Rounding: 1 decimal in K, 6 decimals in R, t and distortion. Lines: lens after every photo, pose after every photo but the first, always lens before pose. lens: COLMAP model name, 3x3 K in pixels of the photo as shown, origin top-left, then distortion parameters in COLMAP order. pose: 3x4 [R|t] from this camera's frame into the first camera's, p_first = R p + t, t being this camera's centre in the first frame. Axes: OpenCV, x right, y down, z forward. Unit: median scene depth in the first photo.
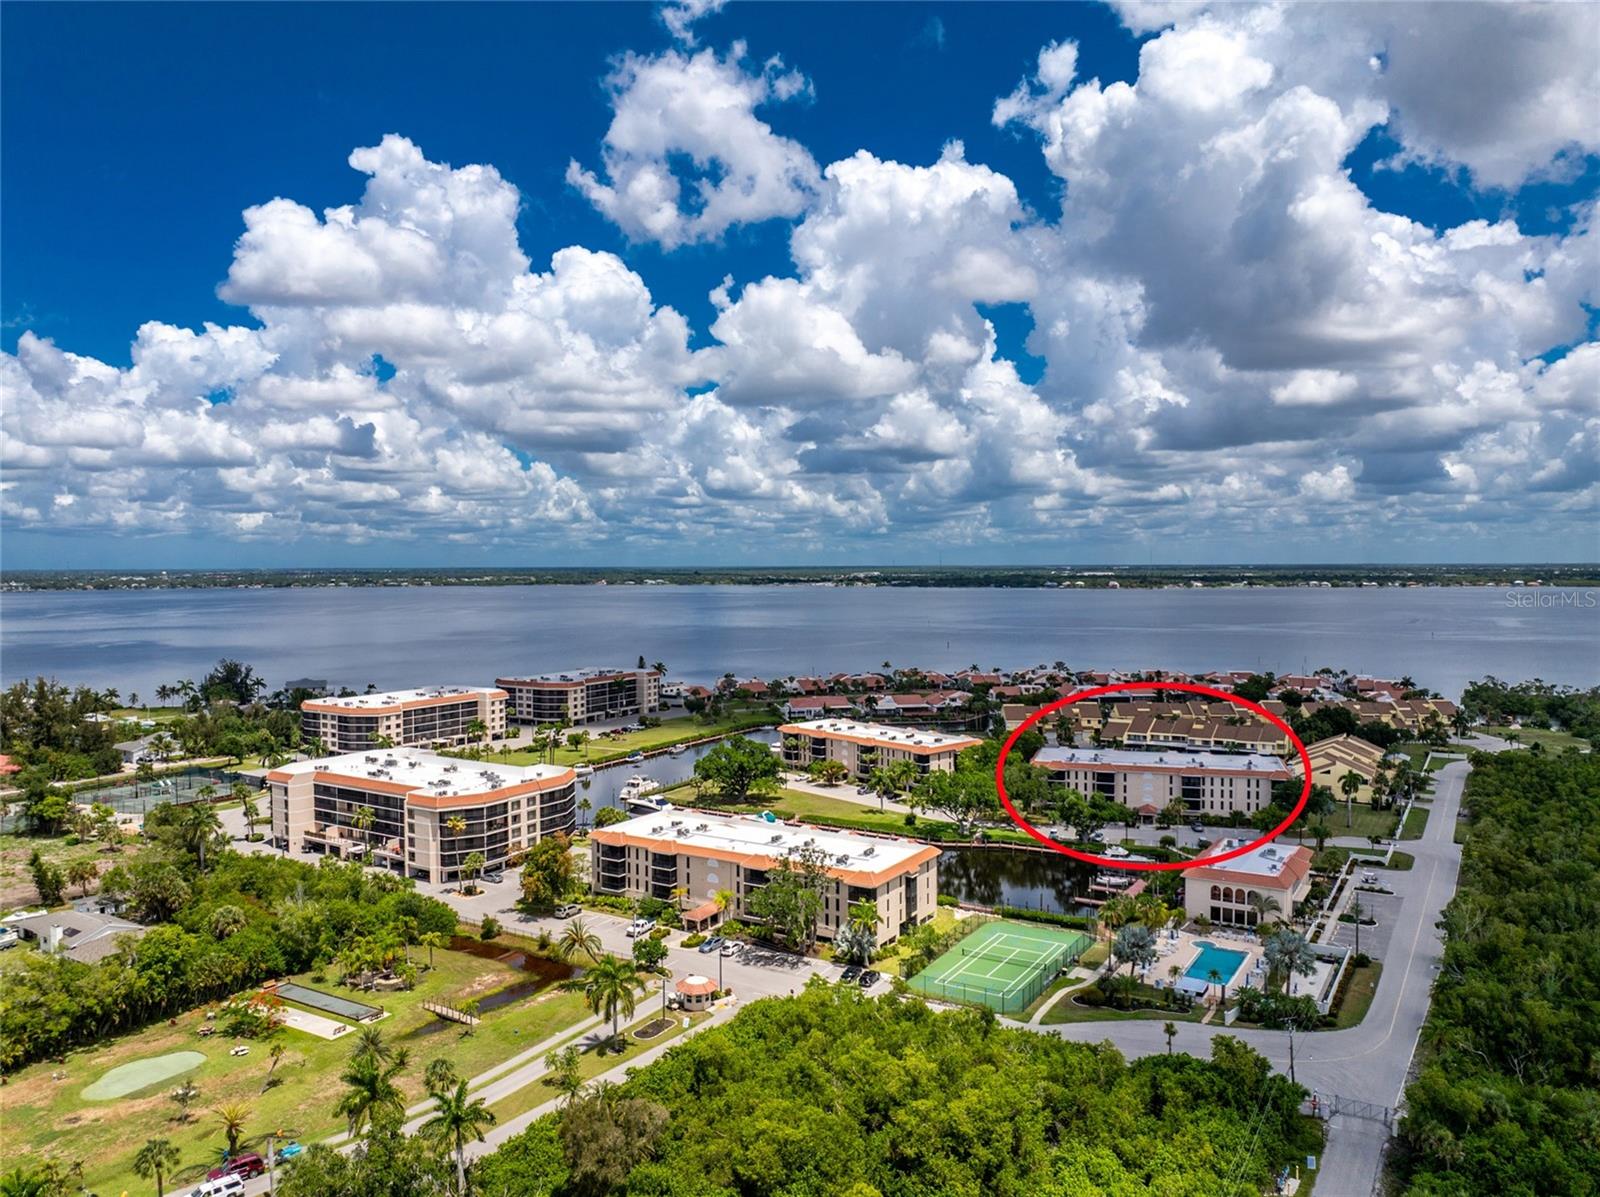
lens RADIAL K [[1133.8, 0, 800.0], [0, 1133.8, 598.5], [0, 0, 1]] dist [-0.033923, -0.003109]
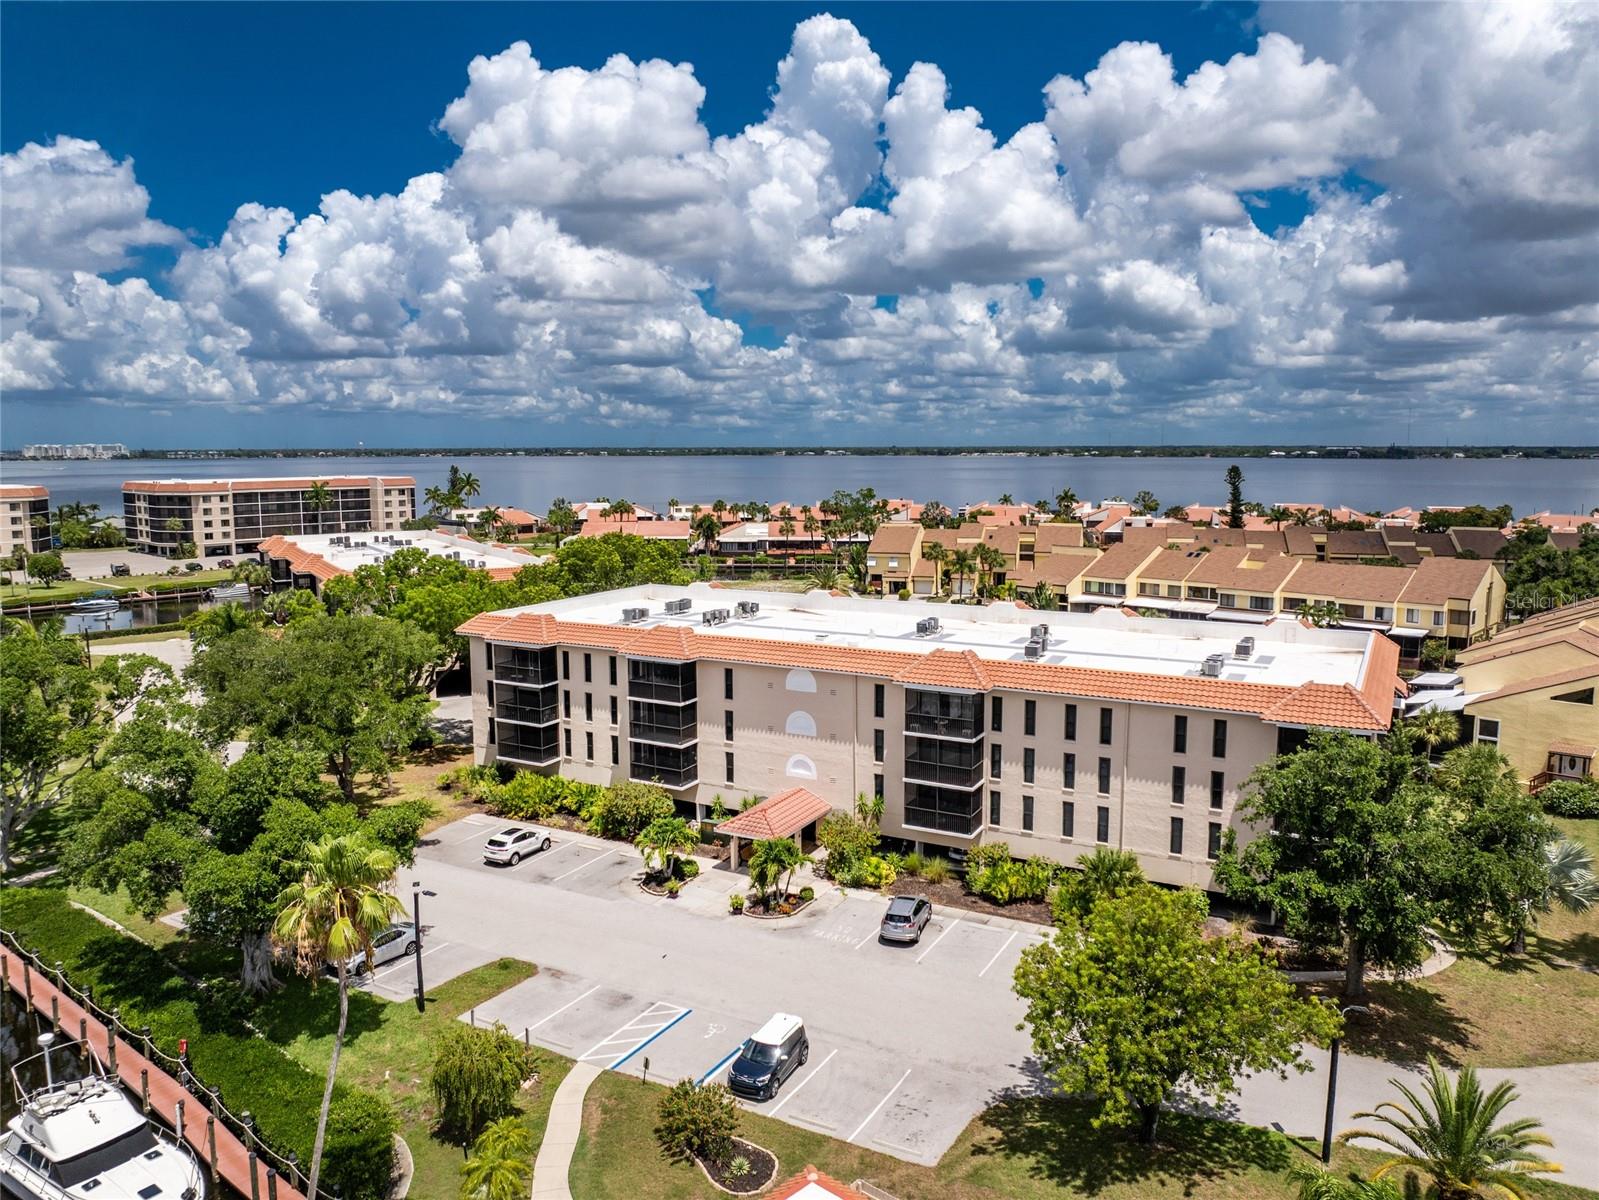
lens RADIAL K [[1141.2, 0, 798.9], [0, 1141.2, 592.2], [0, 0, 1]] dist [-0.036261, 0.000117]
pose [[0.980210, 0.027677, -0.196014, 0.273378], [-0.008732, 0.995259, 0.096863, 0.085056], [0.197766, -0.093234, 0.975805, 0.569849]]
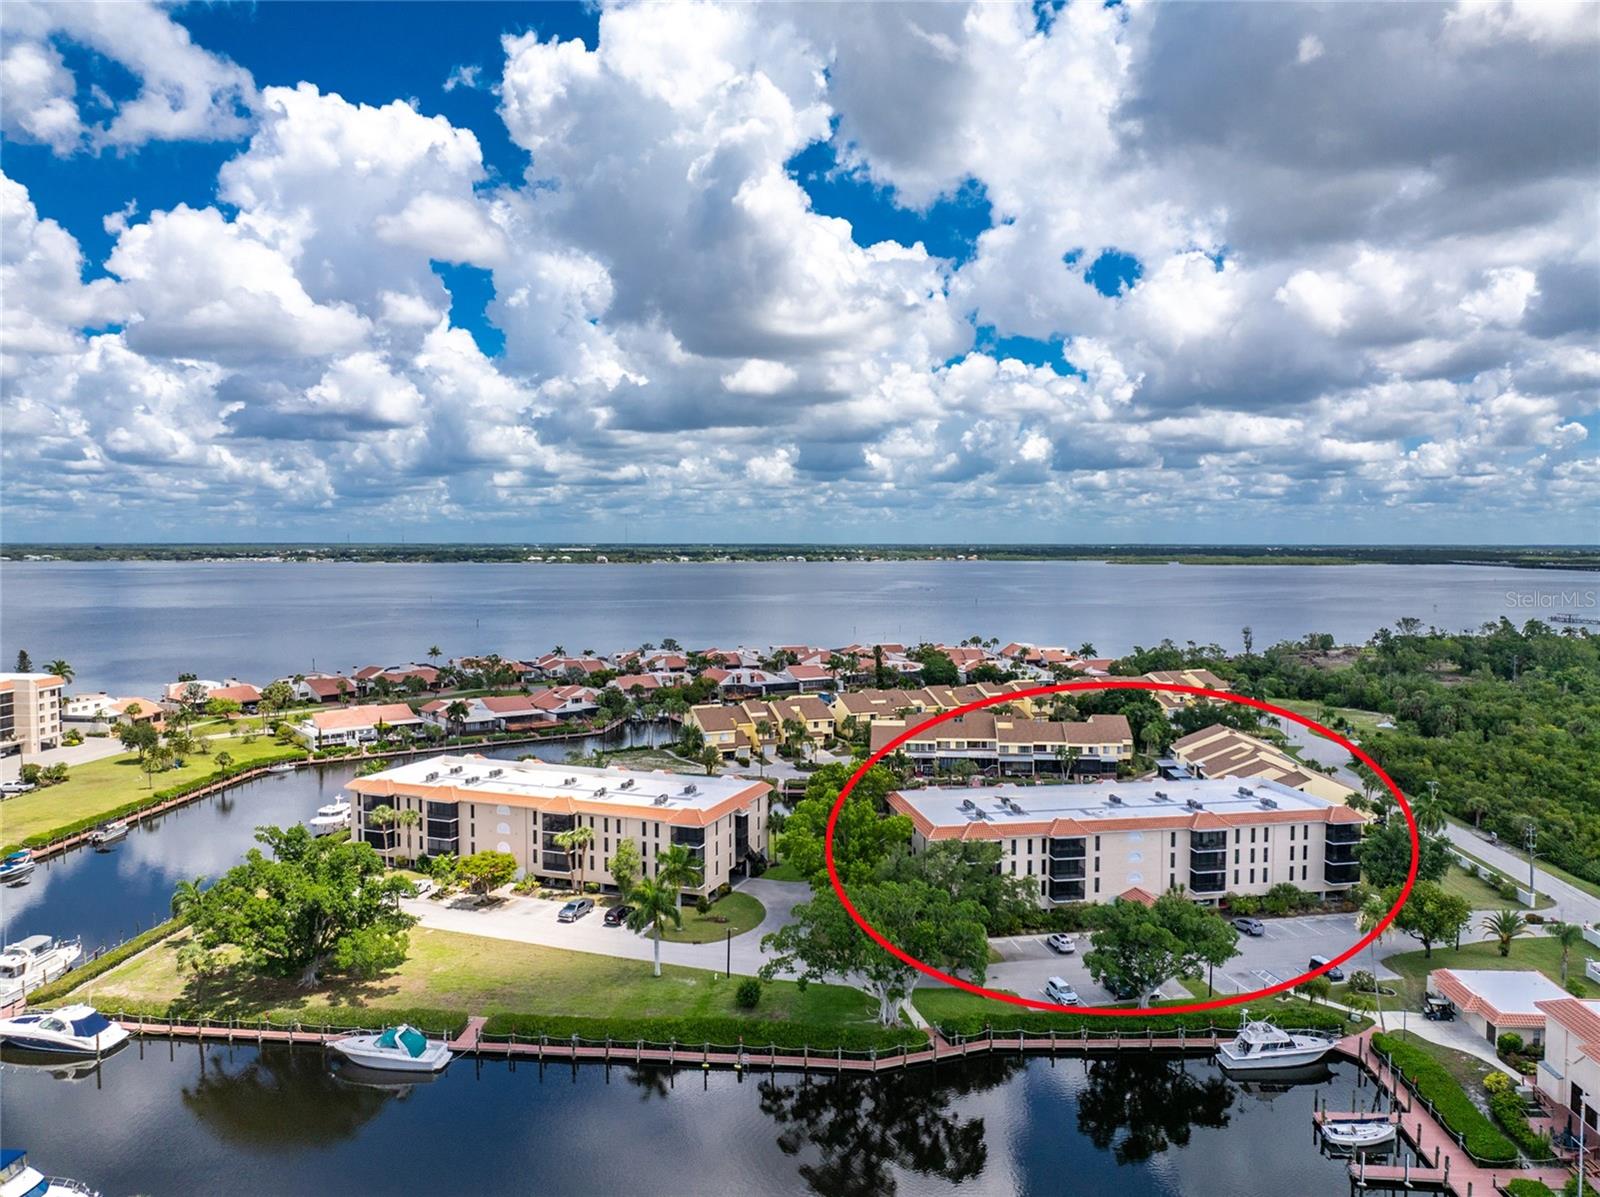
lens RADIAL K [[1141.9, 0, 799.4], [0, 1141.9, 590.7], [0, 0, 1]] dist [-0.036261, 0.000117]
pose [[0.892320, -0.012835, 0.451222, -0.063609], [0.007786, 0.999885, 0.013044, 0.022823], [-0.451337, -0.008126, 0.892317, 0.445806]]
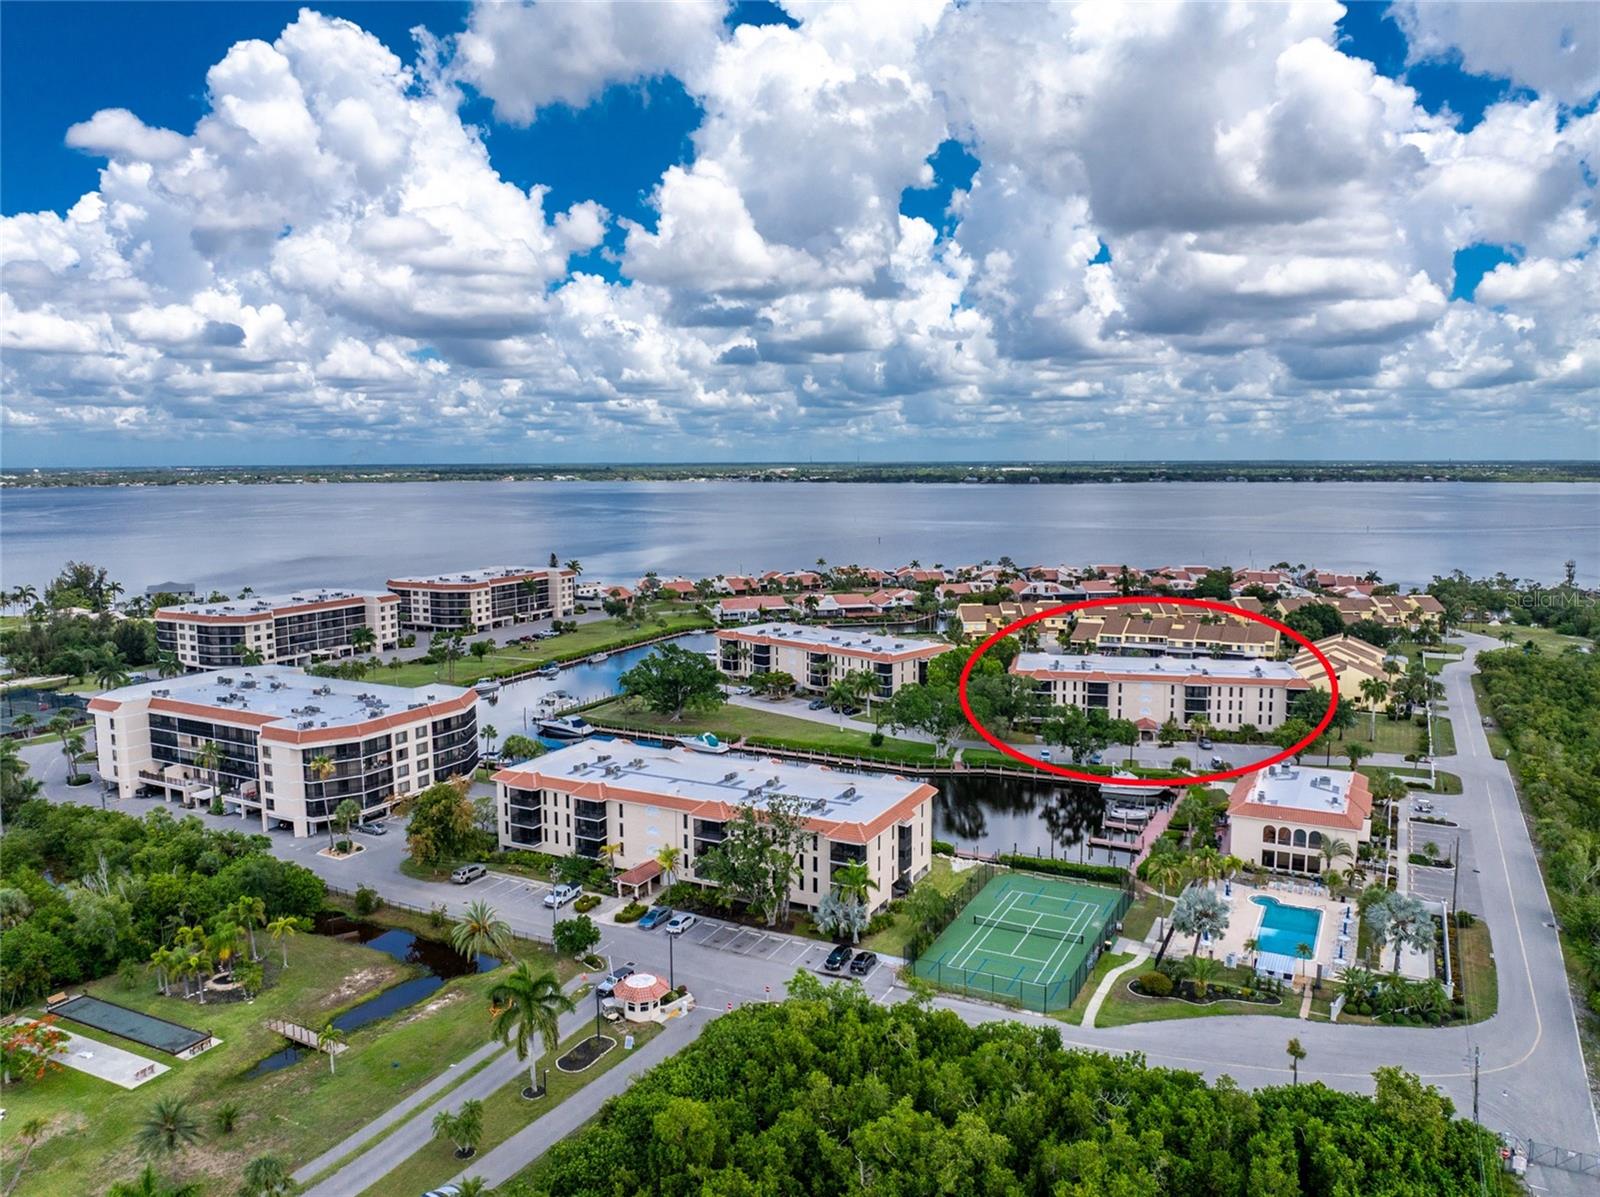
lens RADIAL K [[1141.9, 0, 799.4], [0, 1141.9, 590.7], [0, 0, 1]] dist [-0.036261, 0.000117]
pose [[0.997195, -0.009042, 0.074306, -0.017892], [0.002839, 0.996532, 0.083166, 0.007780], [-0.074800, -0.082722, 0.993762, 0.117217]]
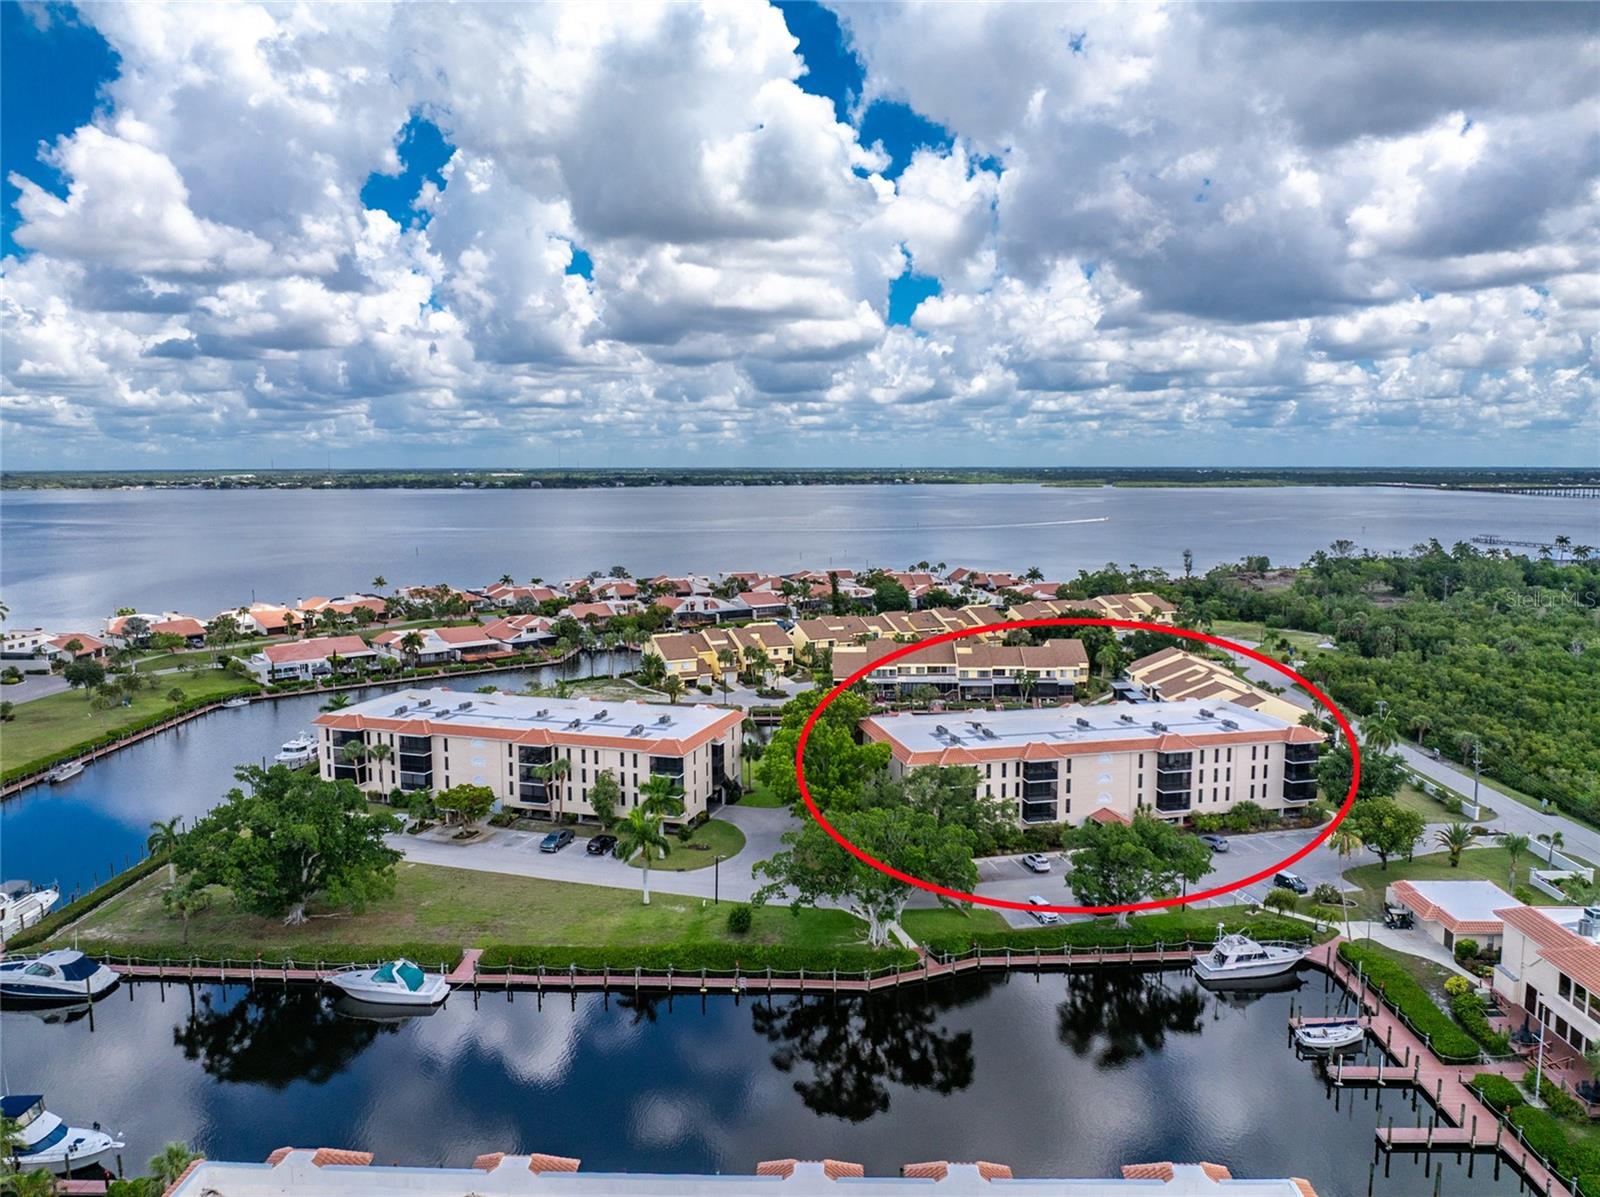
lens RADIAL K [[1141.9, 0, 799.4], [0, 1141.9, 590.7], [0, 0, 1]] dist [-0.036261, 0.000117]
pose [[0.865363, -0.051049, 0.498538, -0.077117], [0.012836, 0.996730, 0.079782, 0.020538], [-0.500981, -0.062641, 0.863189, 0.452940]]
